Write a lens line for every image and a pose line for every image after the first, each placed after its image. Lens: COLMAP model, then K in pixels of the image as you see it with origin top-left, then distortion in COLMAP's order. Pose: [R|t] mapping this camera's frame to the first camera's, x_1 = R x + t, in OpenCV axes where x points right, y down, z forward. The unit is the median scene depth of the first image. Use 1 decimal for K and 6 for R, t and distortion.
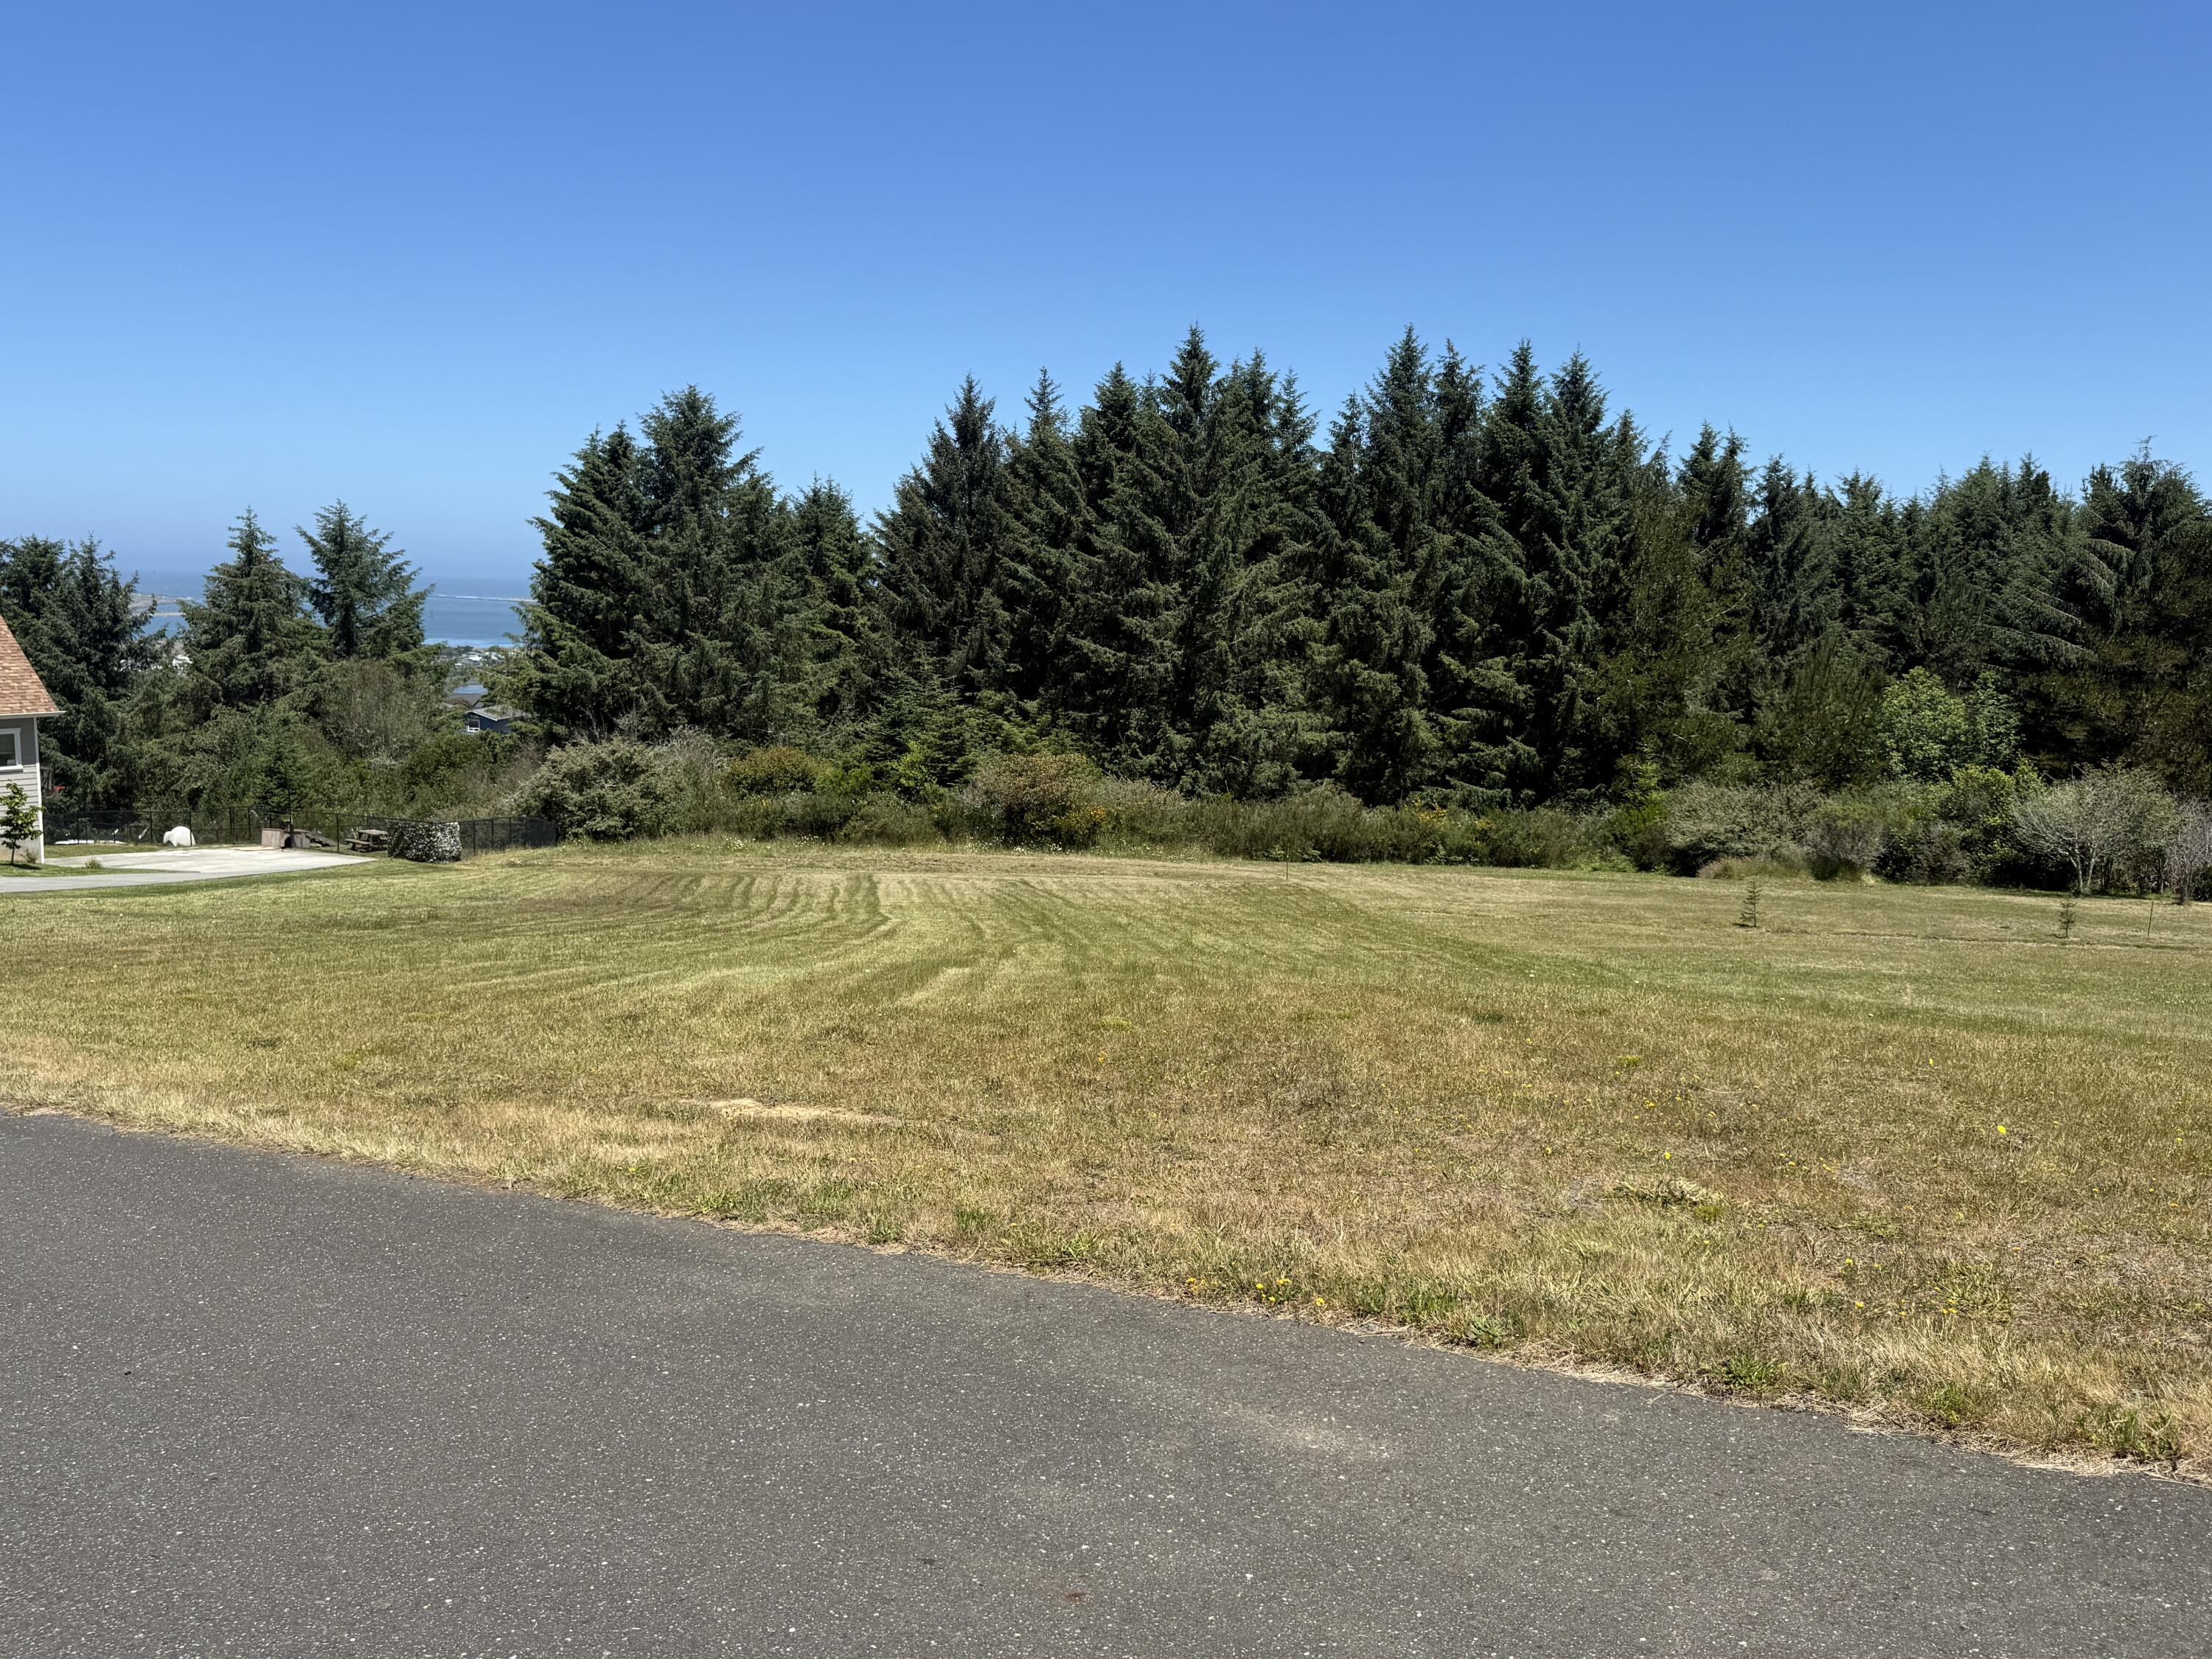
lens RADIAL K [[1803.7, 0, 1106.2], [0, 1803.7, 841.3], [0, 0, 1]] dist [0.045683, -0.006354]
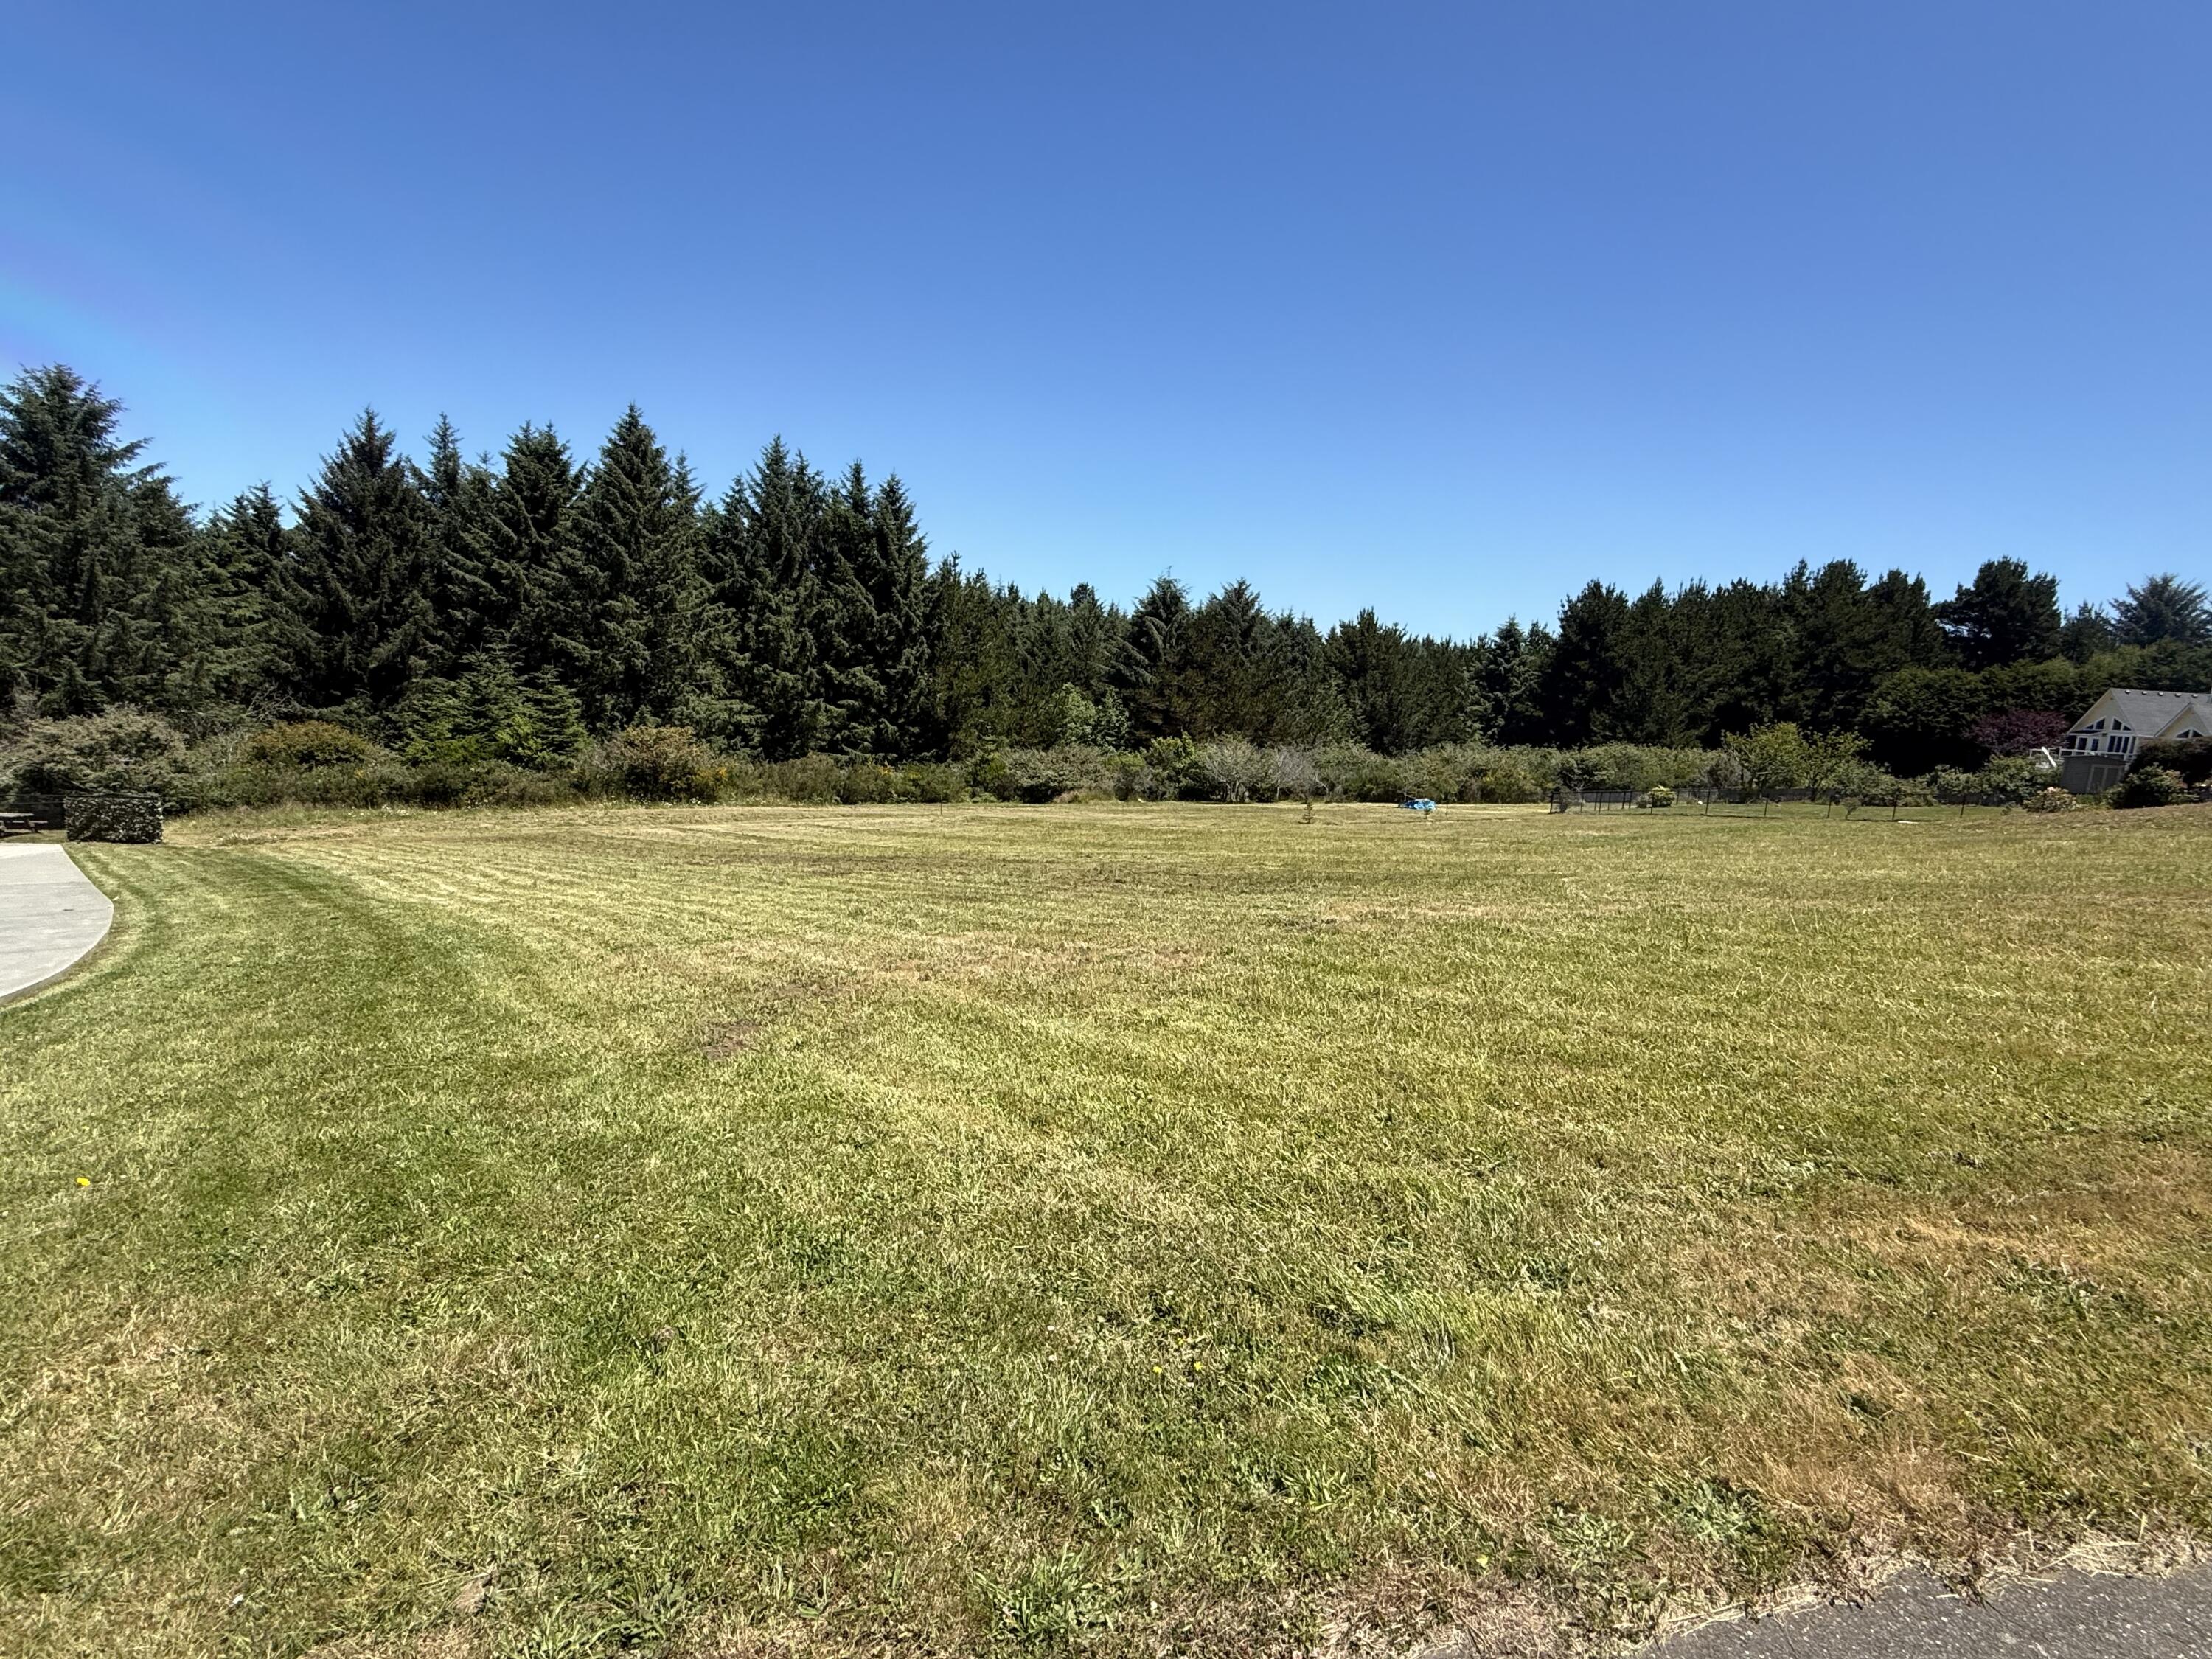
lens RADIAL K [[1068.9, 0, 1109.3], [0, 1068.9, 826.4], [0, 0, 1]] dist [-0.002799, -0.000361]
pose [[0.739437, -0.059445, 0.670596, -0.237403], [0.037496, 0.998184, 0.047139, -0.002629], [-0.672181, -0.009711, 0.740323, 0.196868]]
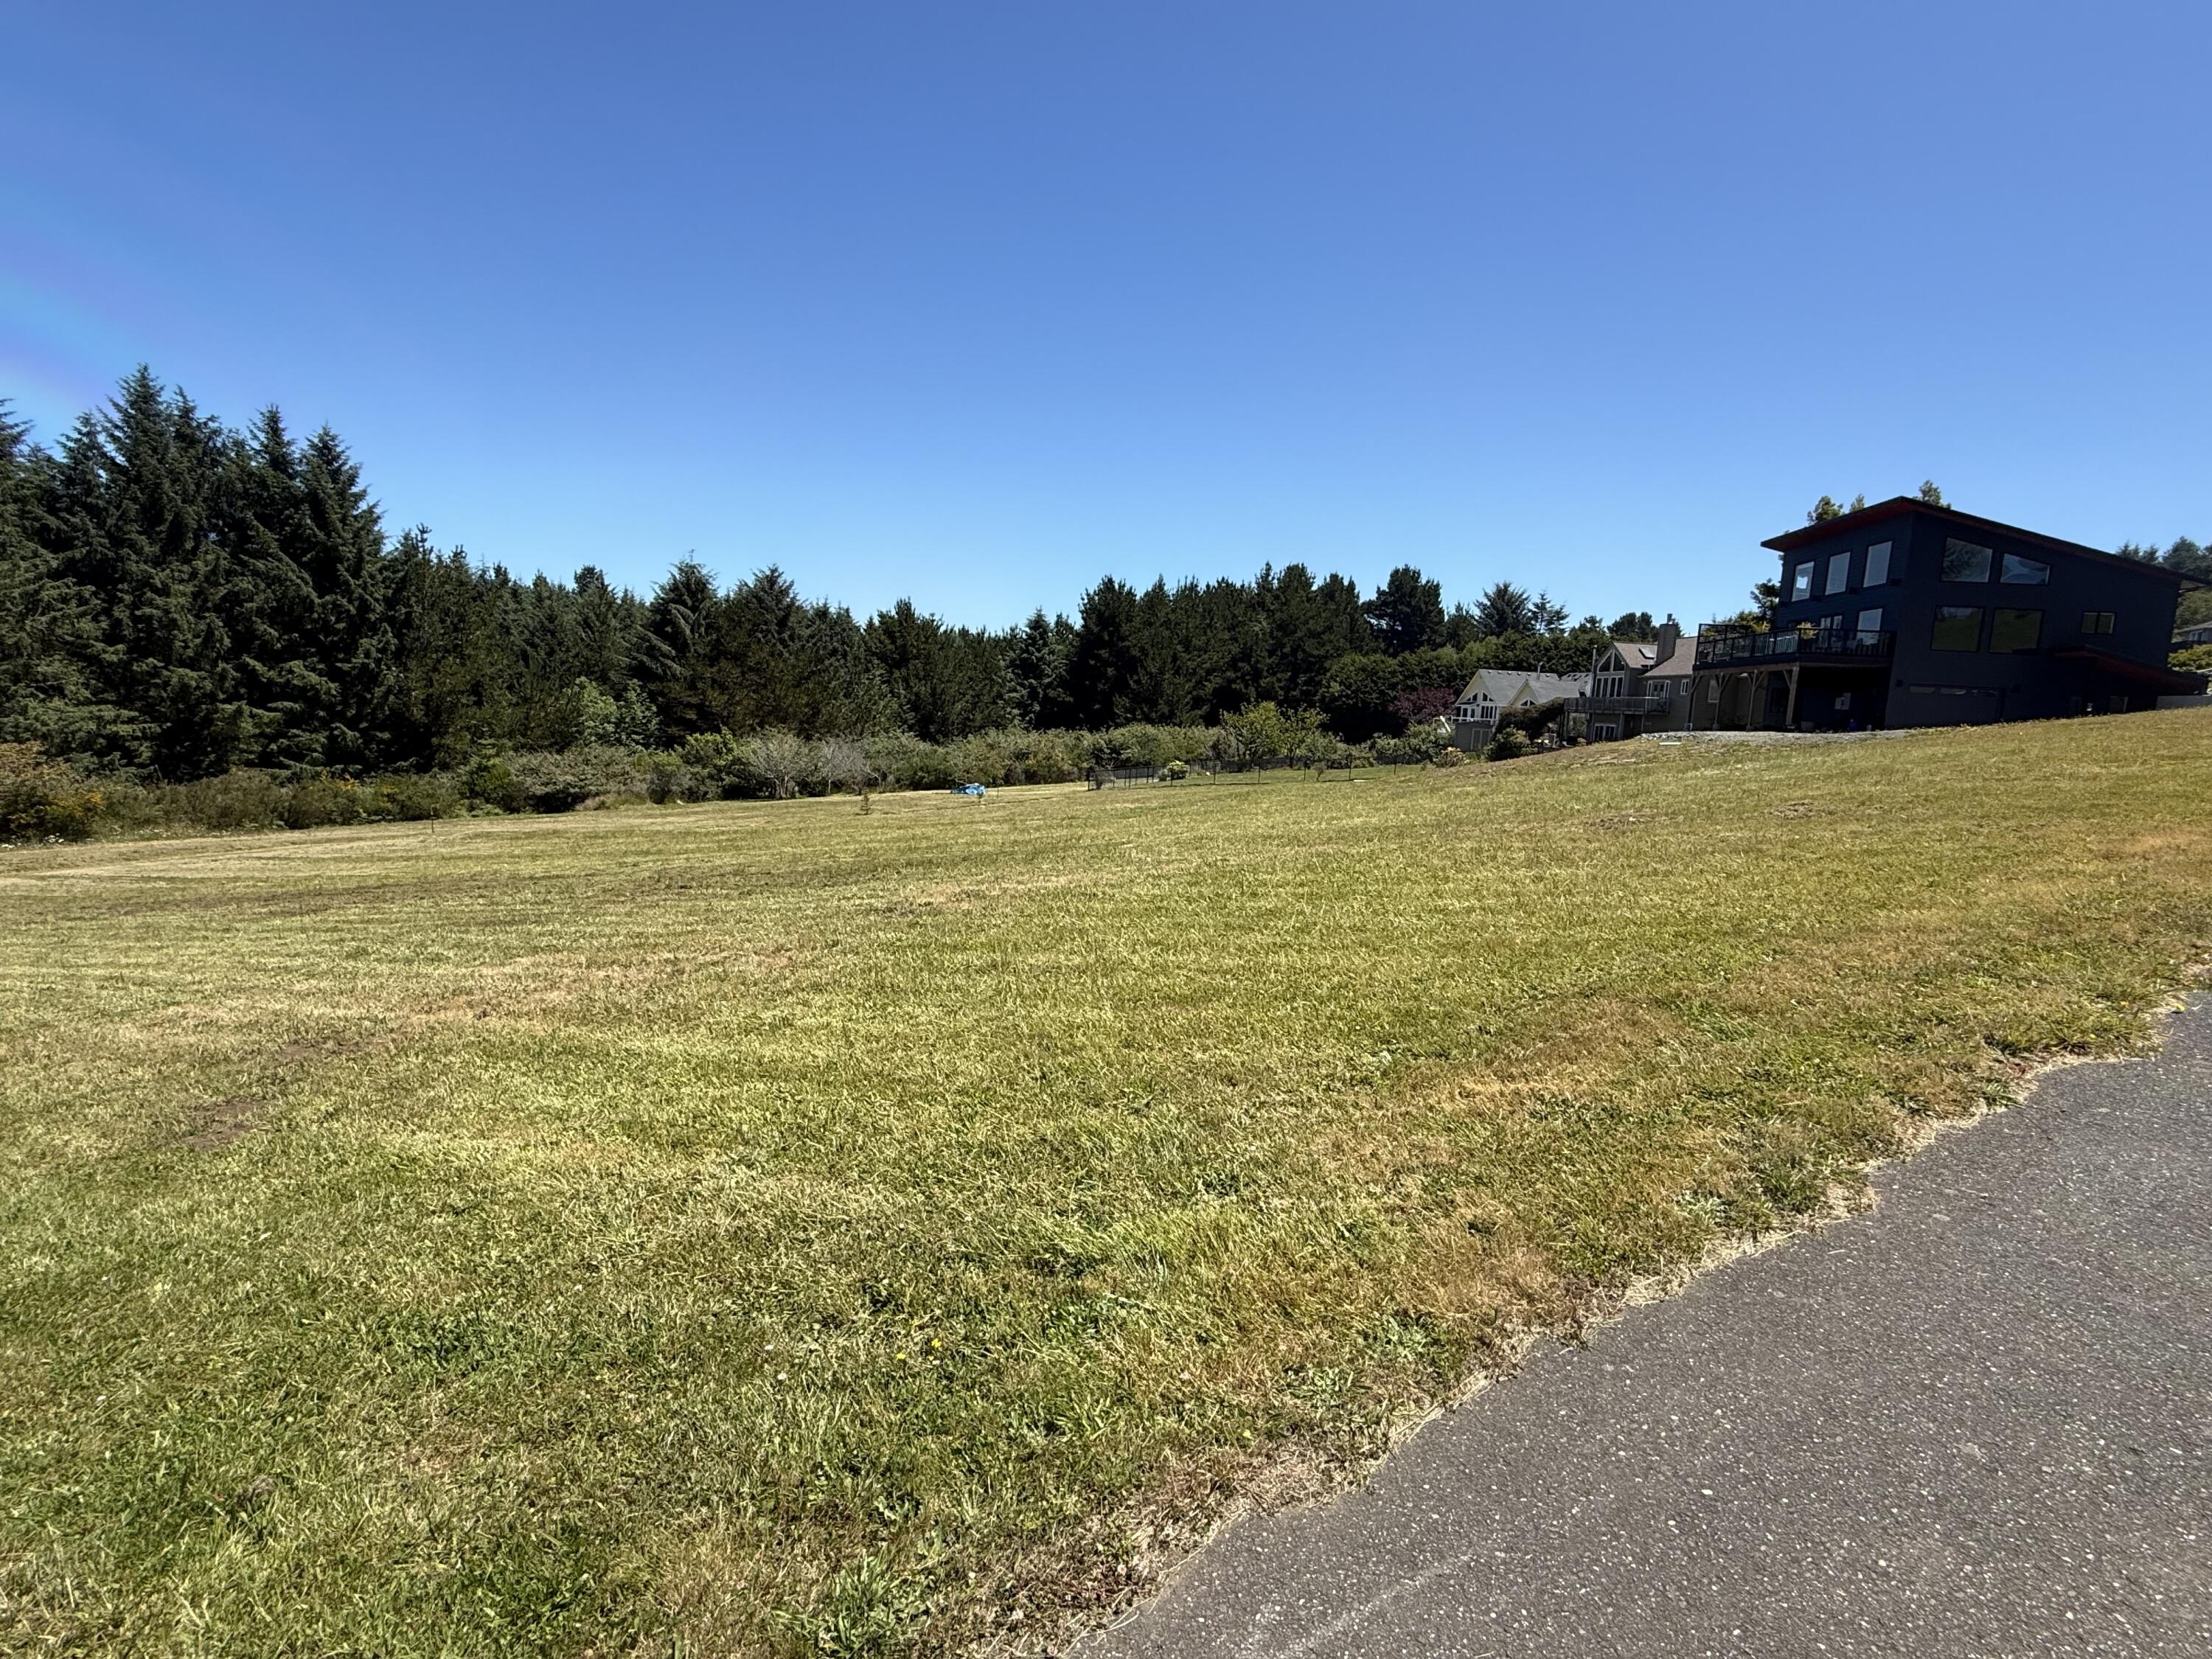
lens RADIAL K [[1068.9, 0, 1112.4], [0, 1068.9, 829.1], [0, 0, 1]] dist [-0.002799, -0.000361]
pose [[0.397319, -0.110026, 0.911061, -0.240512], [0.083054, 0.993024, 0.083704, -0.002116], [-0.913914, 0.042410, 0.403685, 0.201150]]
